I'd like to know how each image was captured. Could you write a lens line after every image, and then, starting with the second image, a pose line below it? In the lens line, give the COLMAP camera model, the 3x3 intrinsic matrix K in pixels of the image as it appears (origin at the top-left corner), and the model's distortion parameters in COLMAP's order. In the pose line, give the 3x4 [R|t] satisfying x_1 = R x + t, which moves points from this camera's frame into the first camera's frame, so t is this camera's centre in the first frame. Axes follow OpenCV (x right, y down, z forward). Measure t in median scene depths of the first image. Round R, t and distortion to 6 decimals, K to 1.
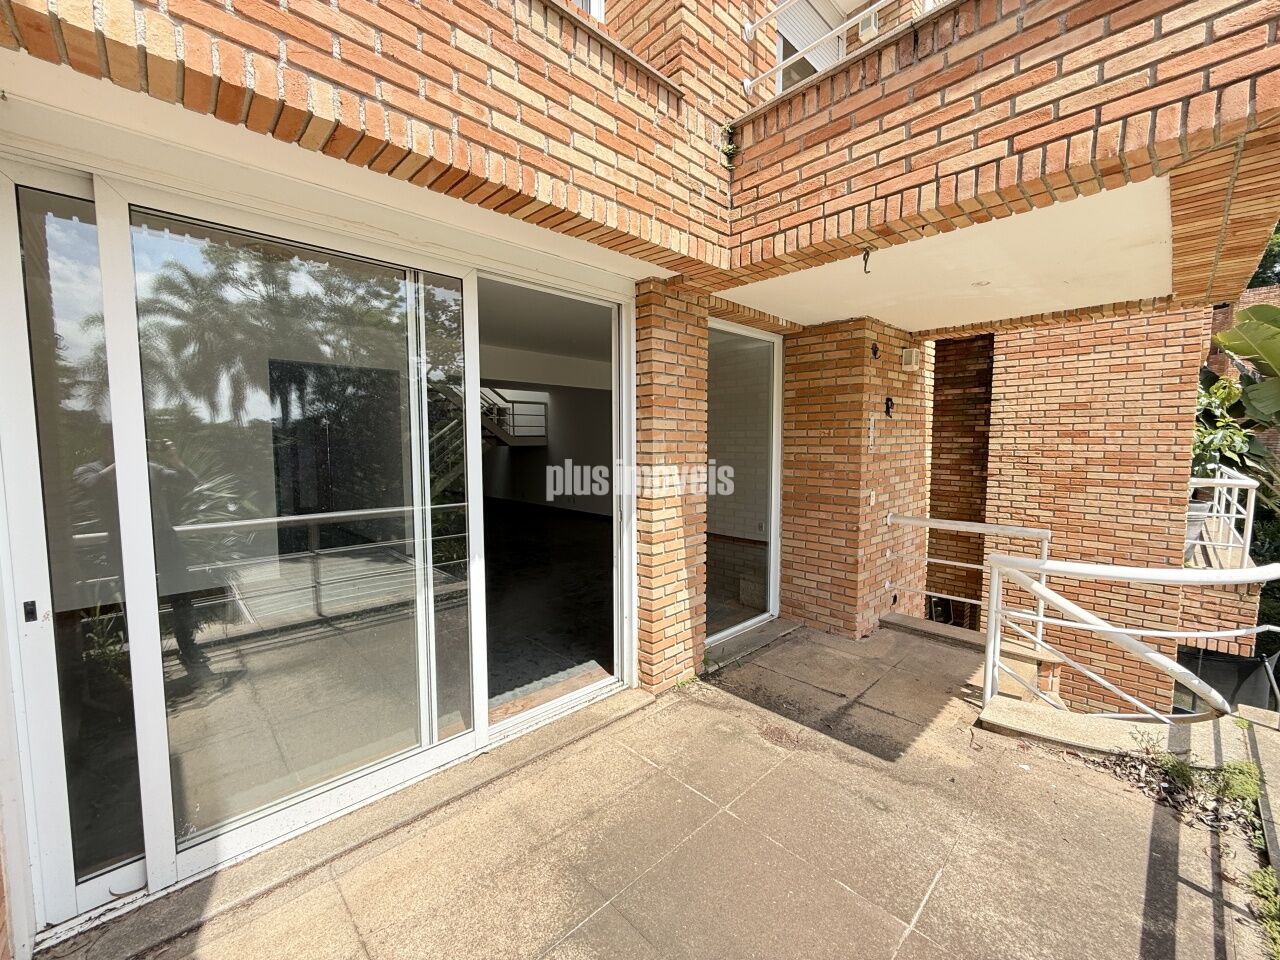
lens RADIAL K [[510.5, 0, 638.8], [0, 510.5, 480.8], [0, 0, 1]] dist [0.000929, -0.000137]
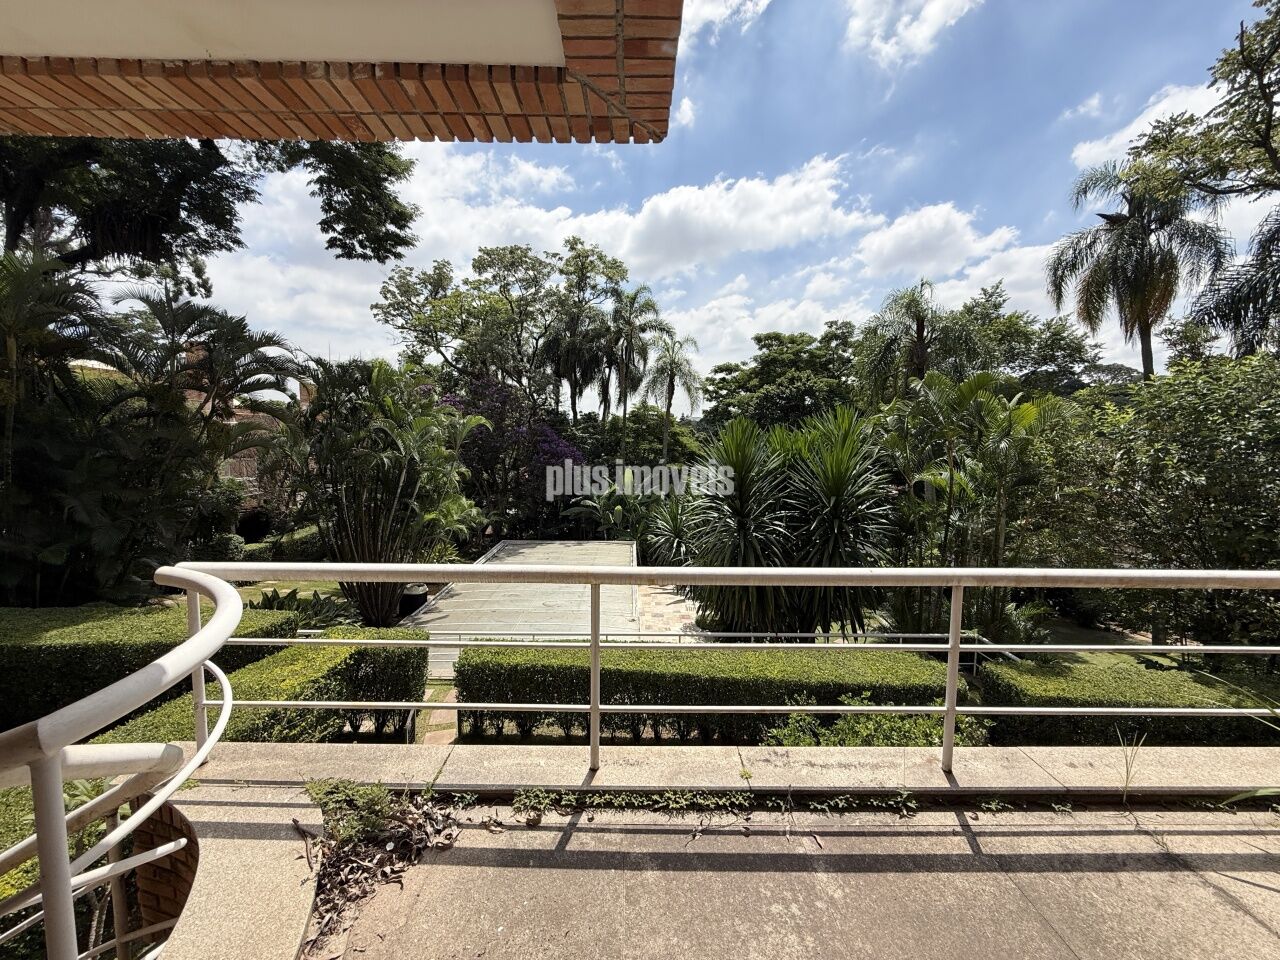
lens RADIAL K [[510.5, 0, 636.2], [0, 510.5, 481.8], [0, 0, 1]] dist [0.000929, -0.000137]
pose [[-0.729064, -0.067364, 0.681123, 0.130245], [0.043597, 0.988553, 0.144435, -0.025926], [-0.683056, 0.134997, -0.717781, 0.613053]]
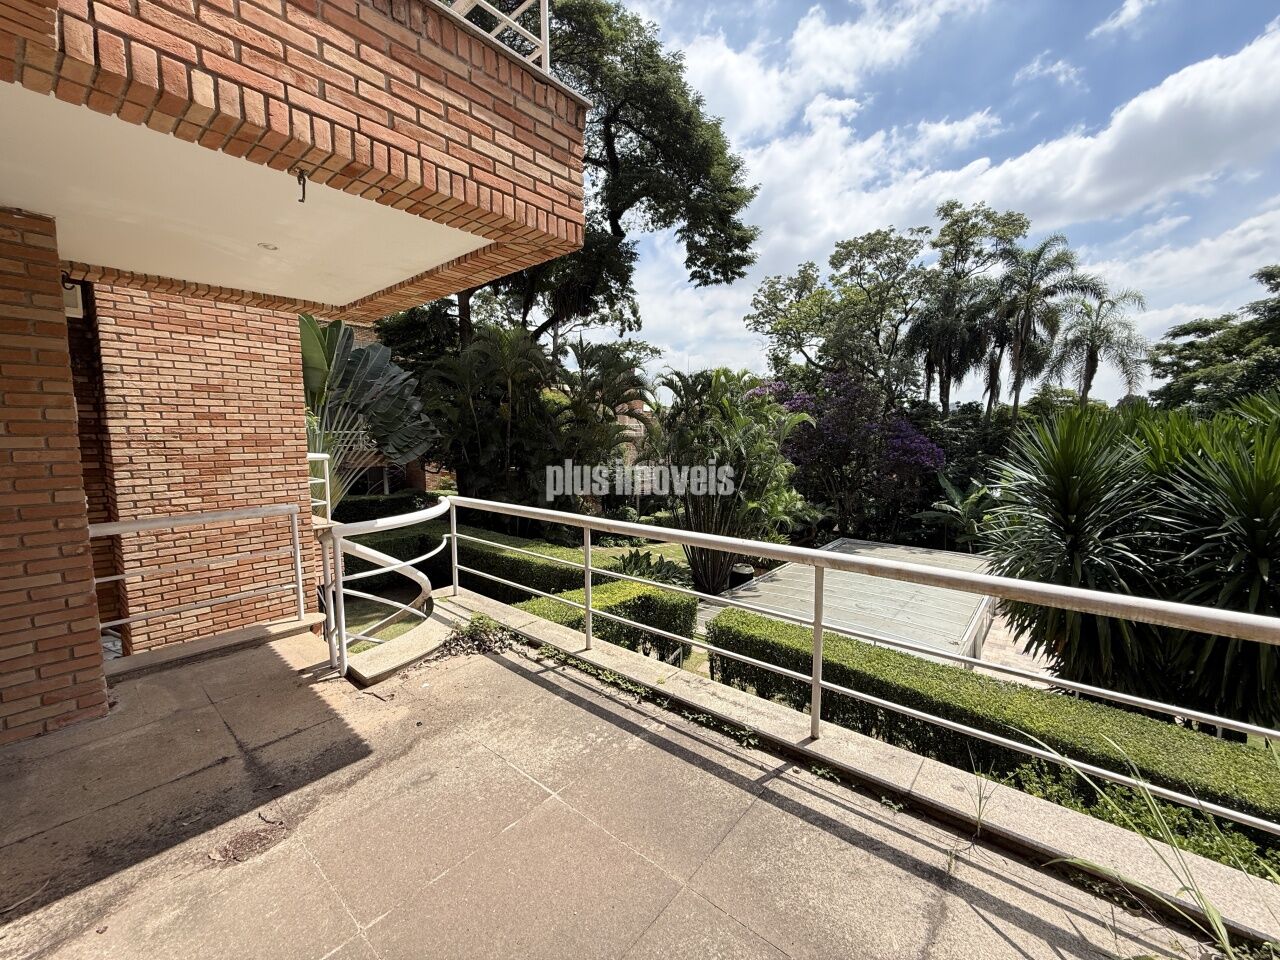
lens RADIAL K [[510.5, 0, 635.1], [0, 510.5, 480.6], [0, 0, 1]] dist [0.000929, -0.000137]
pose [[-0.097935, -0.093877, 0.990755, -0.242403], [0.082246, 0.991372, 0.102066, -0.001702], [-0.991788, 0.091481, -0.089369, 0.309927]]
